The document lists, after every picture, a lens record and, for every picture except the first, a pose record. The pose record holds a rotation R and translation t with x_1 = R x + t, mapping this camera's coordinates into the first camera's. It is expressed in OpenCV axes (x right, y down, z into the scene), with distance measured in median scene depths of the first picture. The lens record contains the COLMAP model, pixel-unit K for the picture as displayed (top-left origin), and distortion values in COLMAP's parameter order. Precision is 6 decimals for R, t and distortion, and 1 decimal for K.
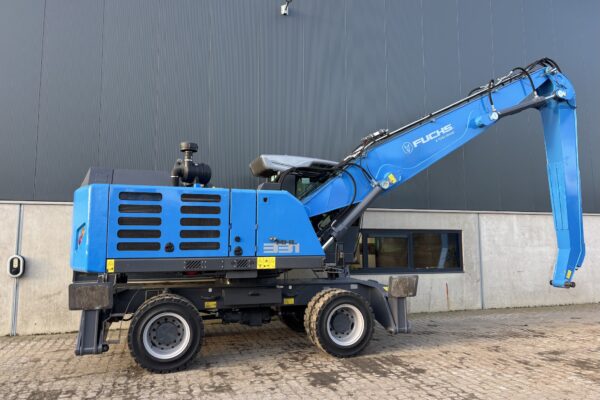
lens RADIAL K [[446.9, 0, 300.0], [0, 446.9, 200.0], [0, 0, 1]] dist [0.025760, -0.002433]
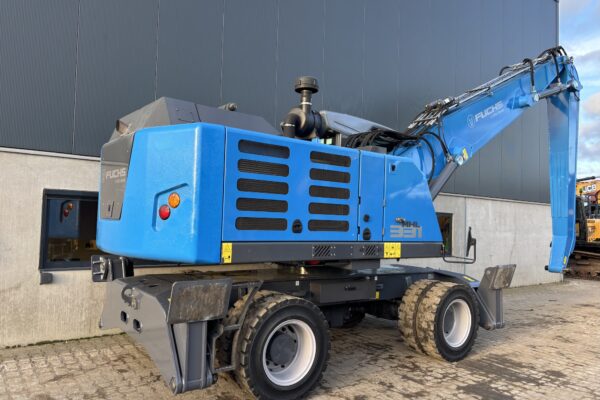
lens RADIAL K [[448.8, 0, 289.3], [0, 448.8, 204.9], [0, 0, 1]] dist [0.006795, -0.001677]
pose [[0.942004, 0.043919, 0.332714, -0.499246], [-0.064501, 0.996610, 0.051066, 0.035036], [-0.329344, -0.069565, 0.941644, 0.329947]]
